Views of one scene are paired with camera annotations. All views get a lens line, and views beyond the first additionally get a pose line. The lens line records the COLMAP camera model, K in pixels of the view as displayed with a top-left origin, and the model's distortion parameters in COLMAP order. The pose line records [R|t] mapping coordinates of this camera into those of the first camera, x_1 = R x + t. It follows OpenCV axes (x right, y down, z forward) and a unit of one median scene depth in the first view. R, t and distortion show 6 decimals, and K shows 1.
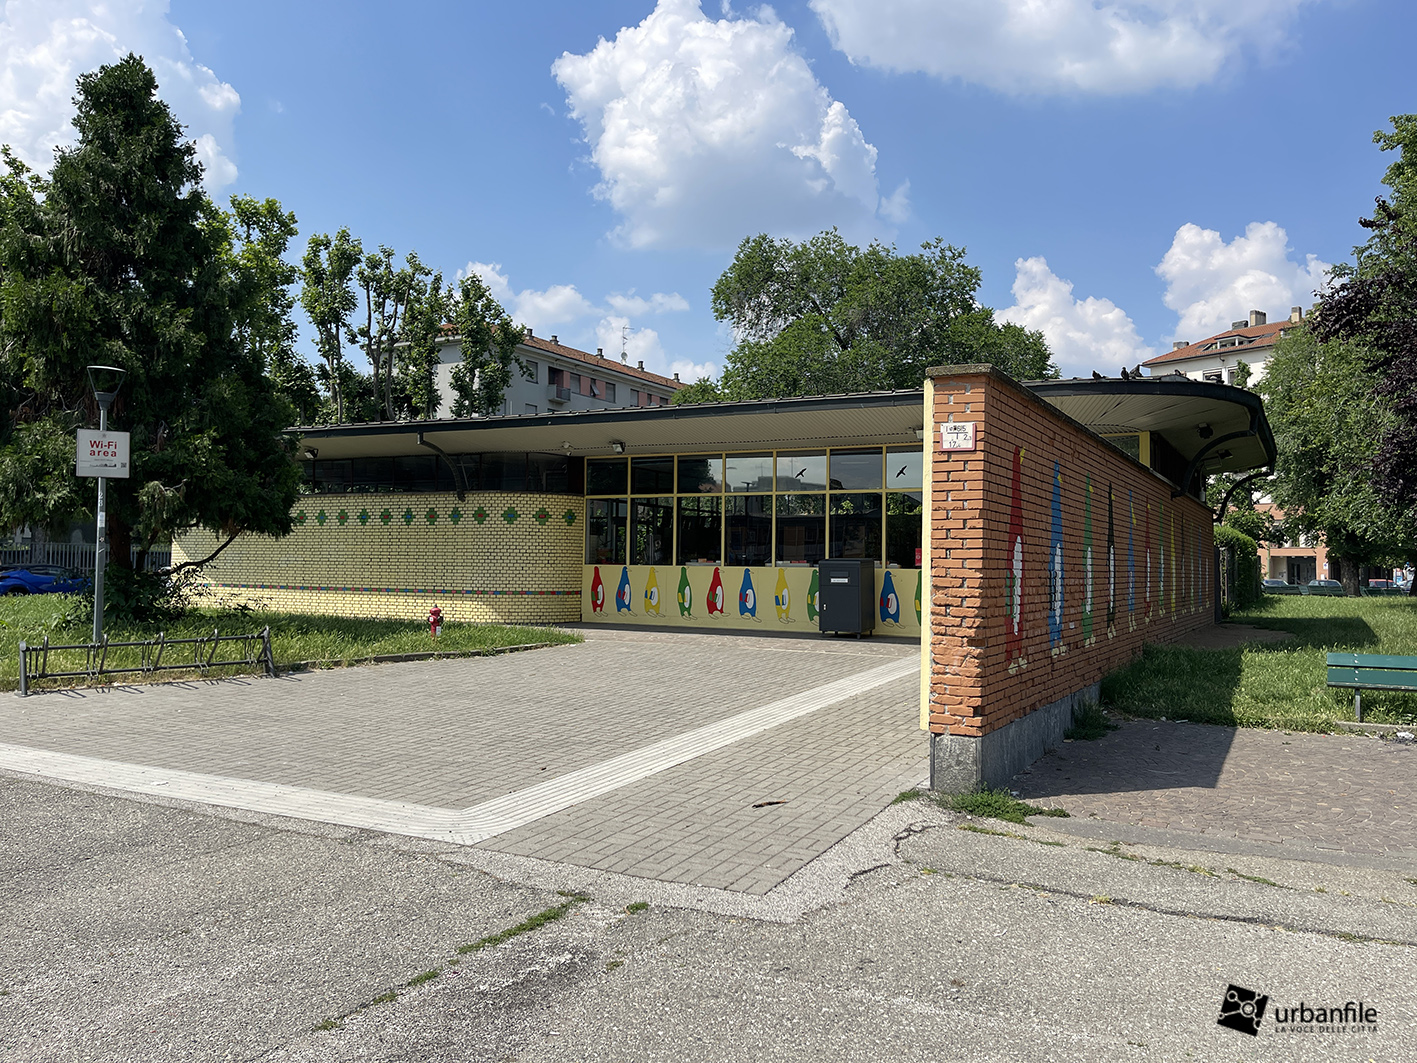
lens RADIAL K [[1071.5, 0, 708.5], [0, 1071.5, 531.5], [0, 0, 1]] dist [0.006801, -0.042960]
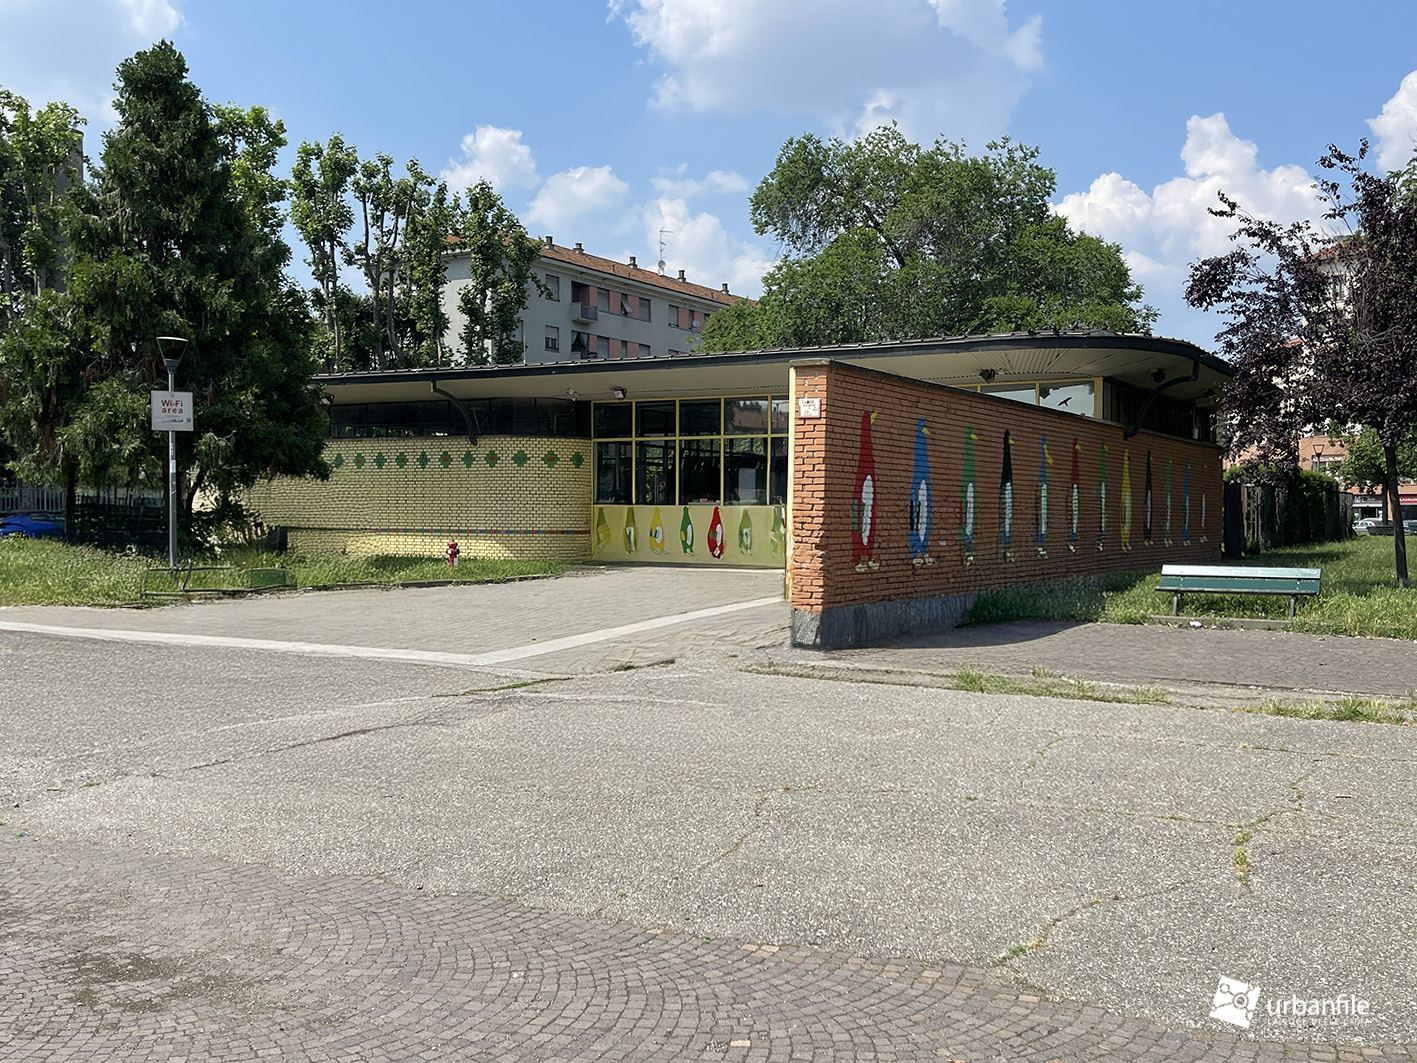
lens RADIAL K [[1196.9, 0, 730.1], [0, 1196.9, 540.5], [0, 0, 1]] dist [0.006774, -0.005125]
pose [[0.999835, -0.006136, -0.017095, 0.040110], [0.007106, 0.998334, 0.057267, -0.000477], [0.016715, -0.057379, 0.998213, -0.172040]]
